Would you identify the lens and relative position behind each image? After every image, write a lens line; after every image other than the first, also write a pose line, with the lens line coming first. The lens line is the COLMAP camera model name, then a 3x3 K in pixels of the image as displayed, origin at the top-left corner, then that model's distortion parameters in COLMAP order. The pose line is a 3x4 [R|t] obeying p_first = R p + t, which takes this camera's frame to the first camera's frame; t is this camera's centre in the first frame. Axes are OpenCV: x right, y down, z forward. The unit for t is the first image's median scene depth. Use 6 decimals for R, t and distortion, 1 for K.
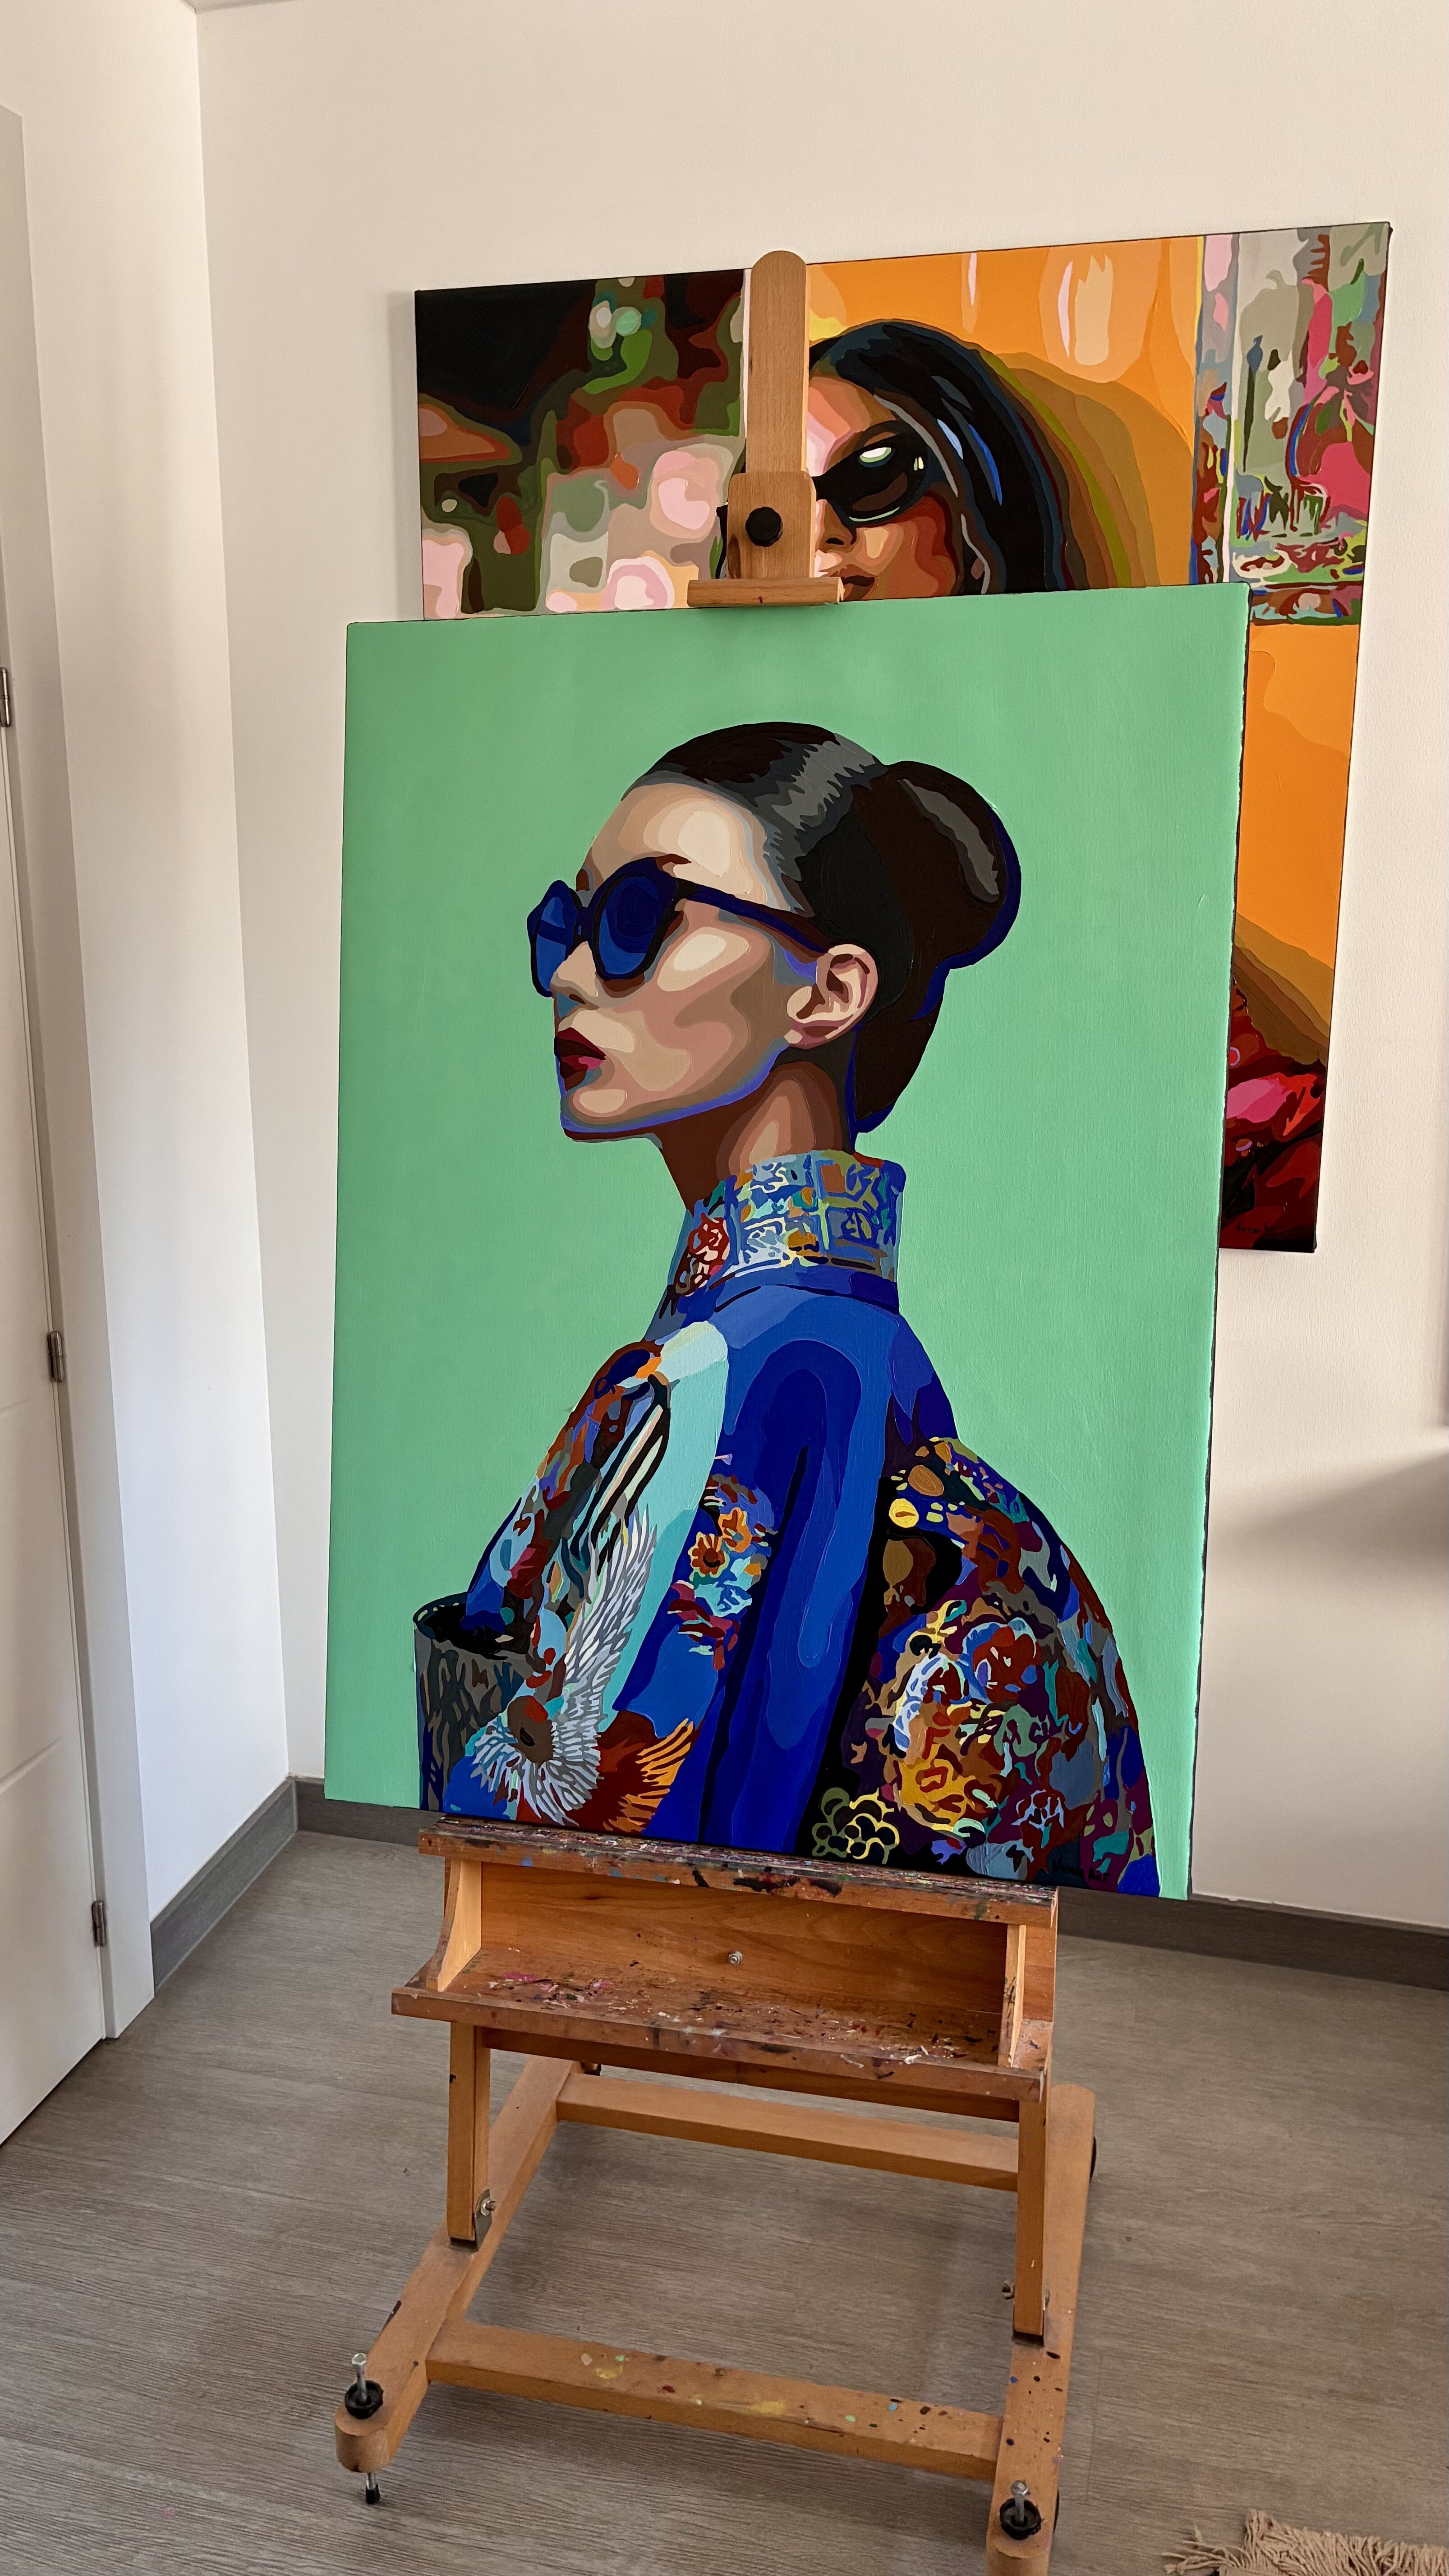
lens RADIAL K [[1881.7, 0, 741.4], [0, 1881.7, 1282.1], [0, 0, 1]] dist [0.095260, -0.144595]
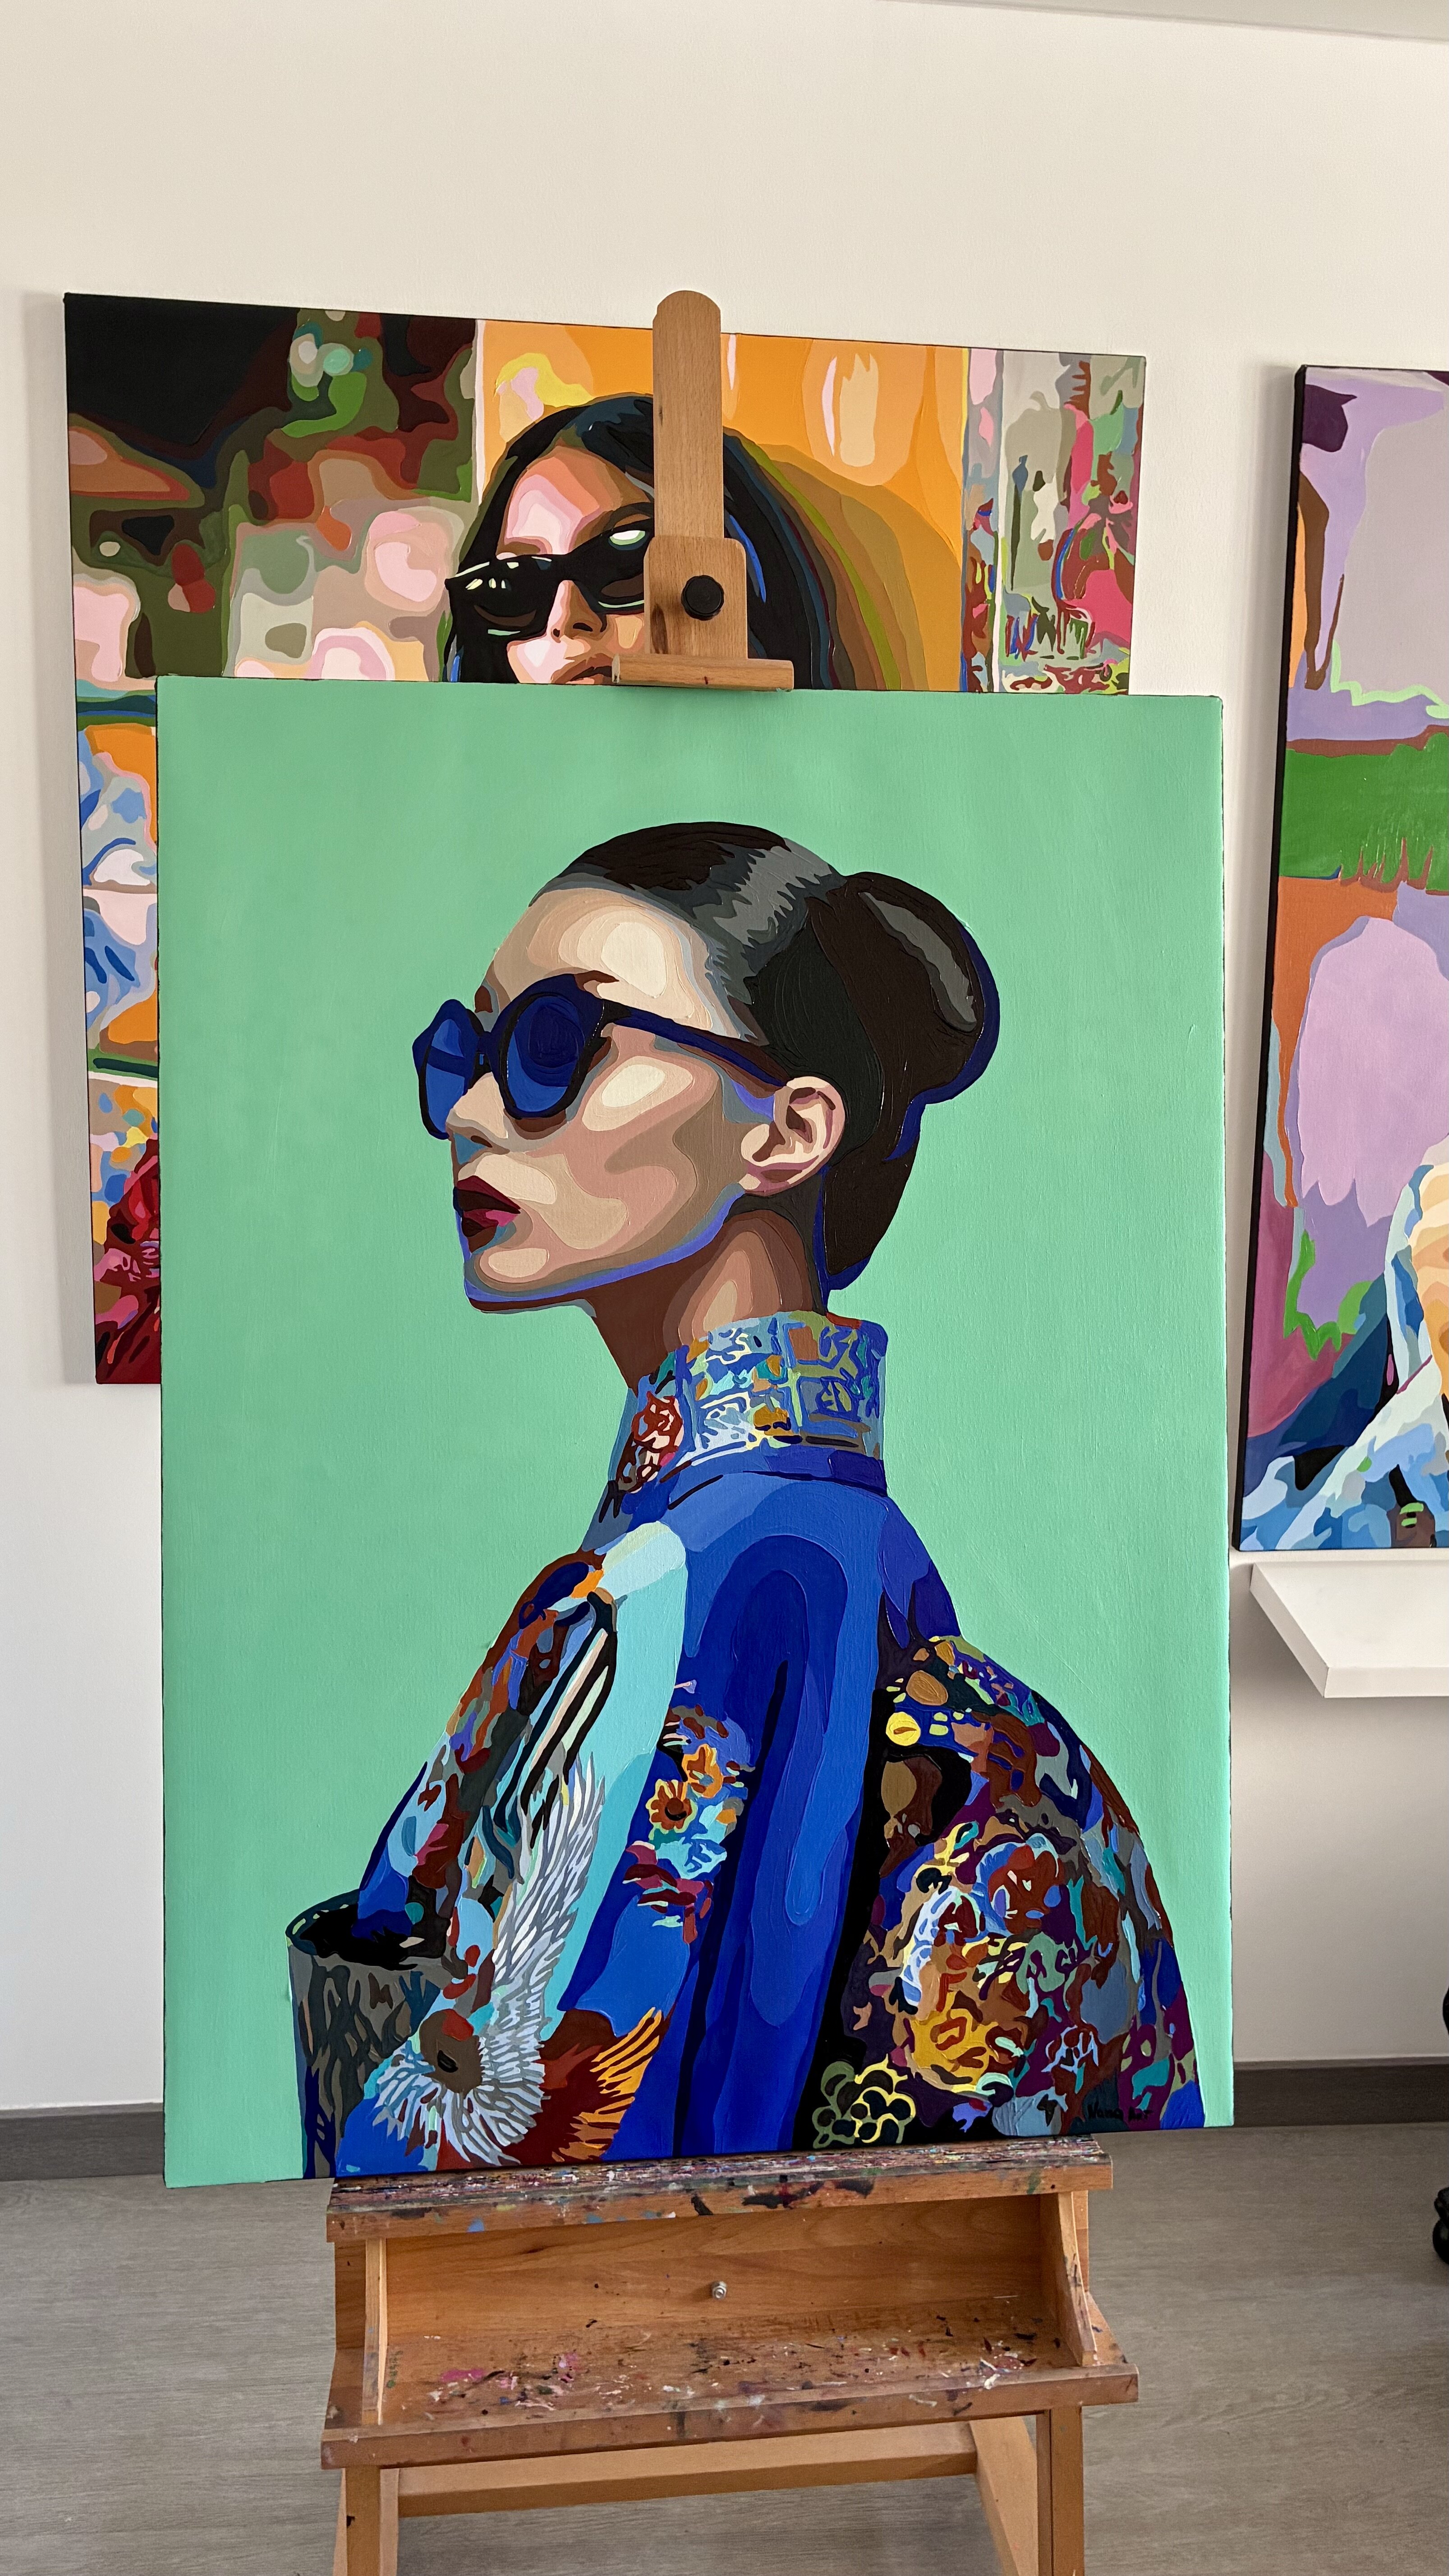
lens RADIAL K [[1952.7, 0, 724.4], [0, 1952.7, 1279.7], [0, 0, 1]] dist [0.006831, 0.001484]
pose [[0.937542, -0.038768, 0.345706, -0.289385], [0.058722, 0.997147, -0.047432, -0.044492], [-0.342881, 0.064770, 0.937143, 0.174834]]
